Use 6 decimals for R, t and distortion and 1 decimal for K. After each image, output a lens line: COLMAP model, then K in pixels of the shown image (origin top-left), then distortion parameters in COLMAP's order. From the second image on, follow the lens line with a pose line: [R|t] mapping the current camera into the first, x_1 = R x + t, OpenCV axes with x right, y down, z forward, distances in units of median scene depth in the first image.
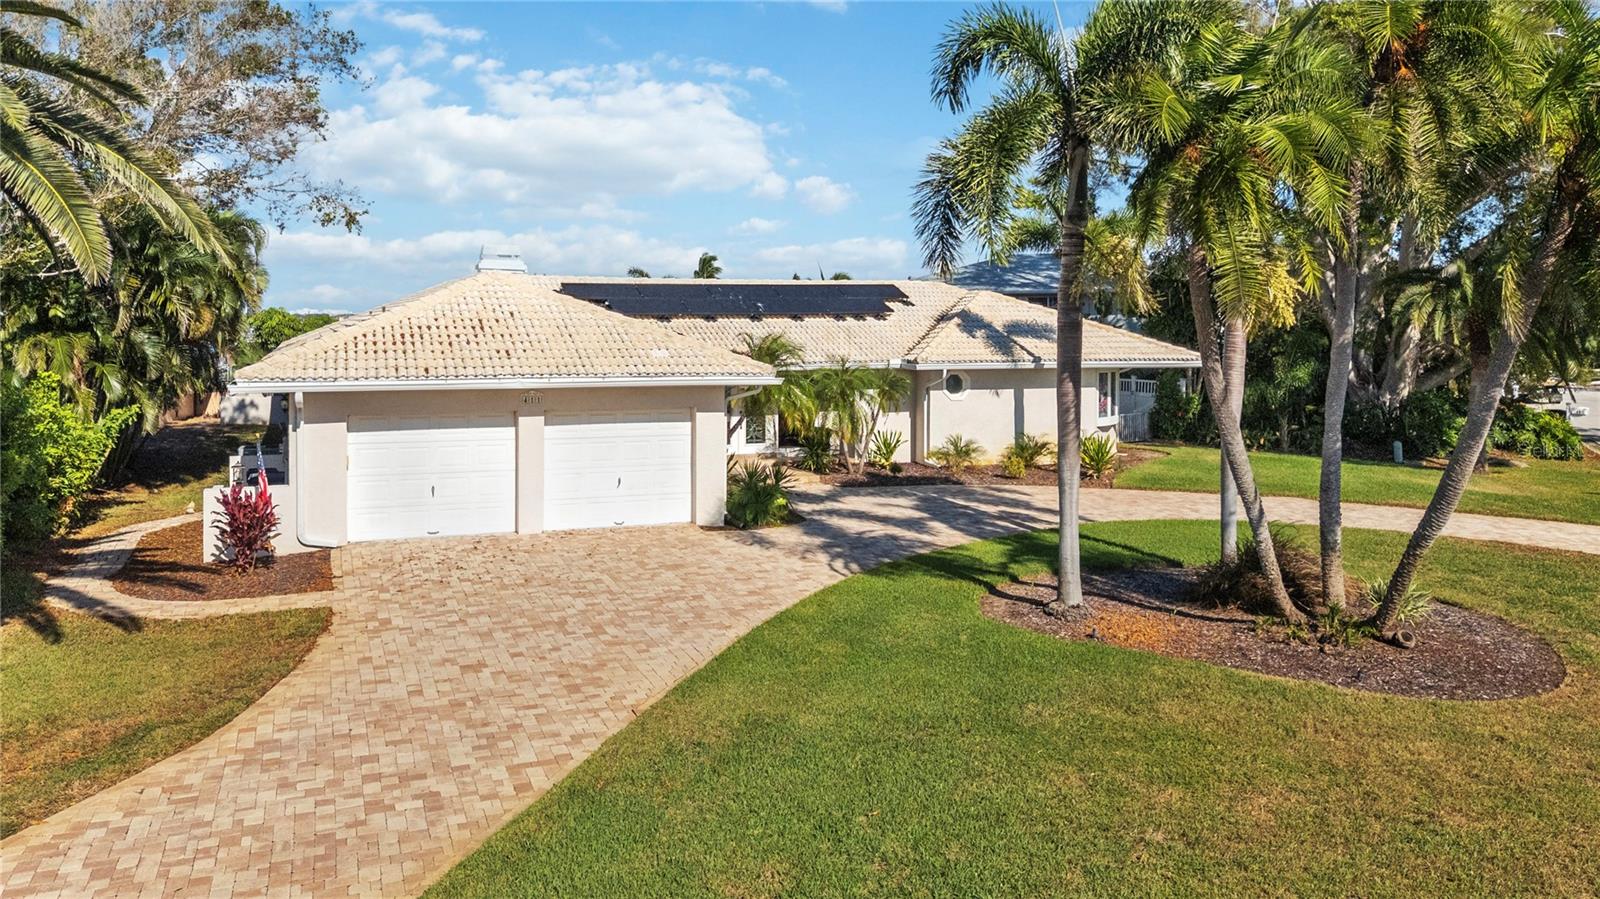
lens RADIAL K [[1183.4, 0, 803.0], [0, 1183.4, 362.5], [0, 0, 1]] dist [0.026251, -0.006971]
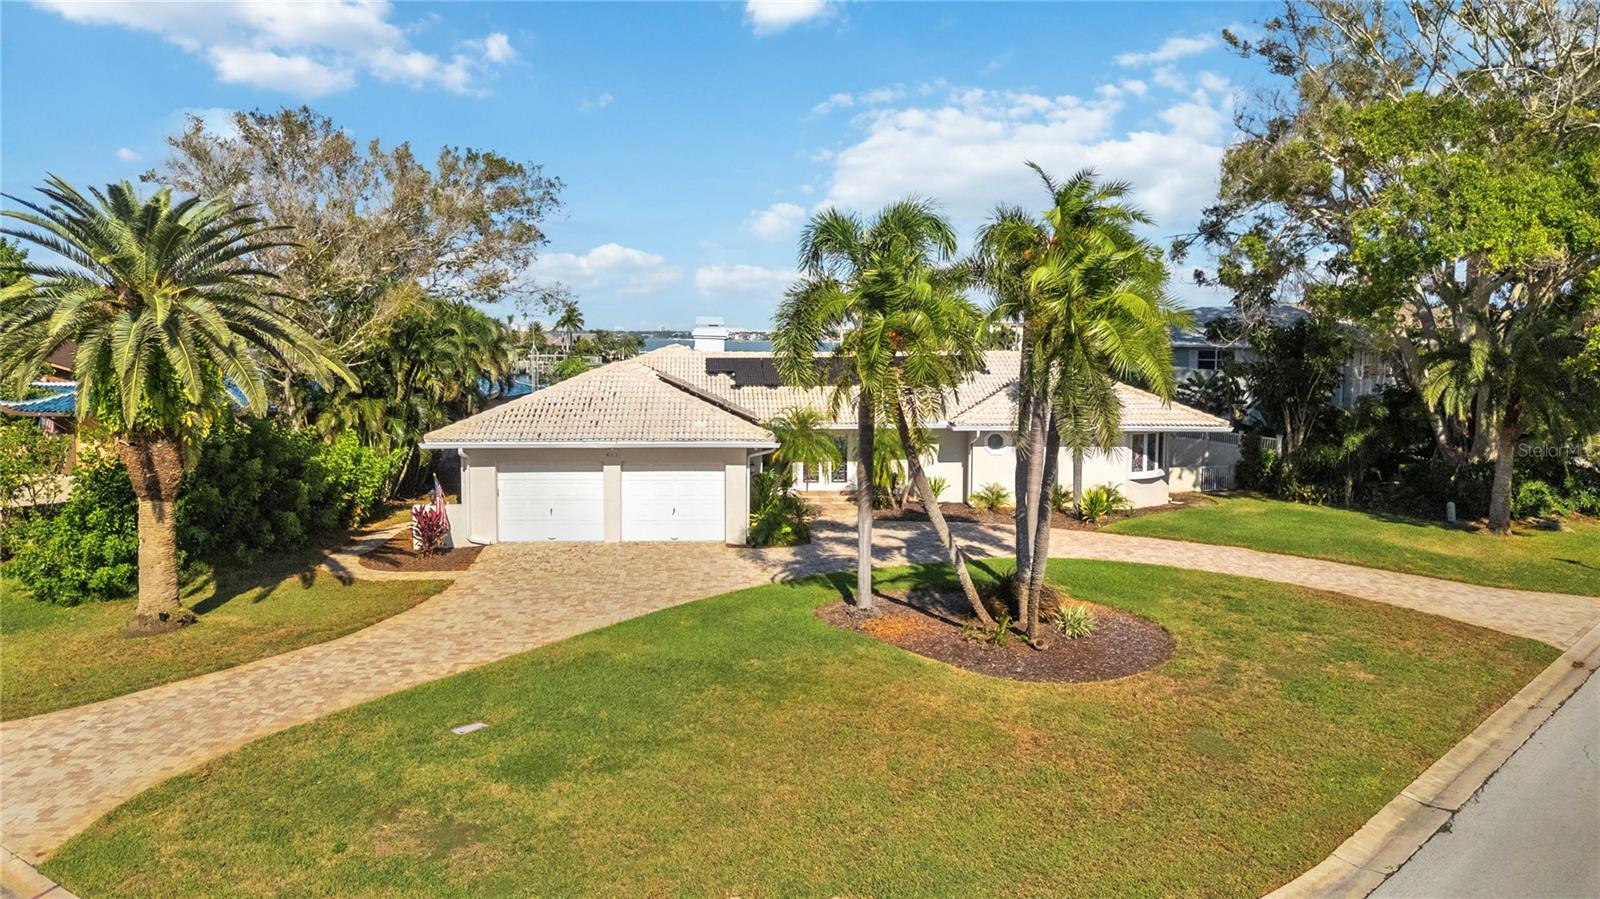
lens RADIAL K [[1161.6, 0, 800.0], [0, 1161.6, 449.5], [0, 0, 1]] dist [0.071613, -0.071904]
pose [[0.950221, 0.029984, -0.310130, 0.435866], [-0.011109, 0.997986, 0.062450, -0.066645], [0.311378, -0.055896, 0.948641, -0.311594]]
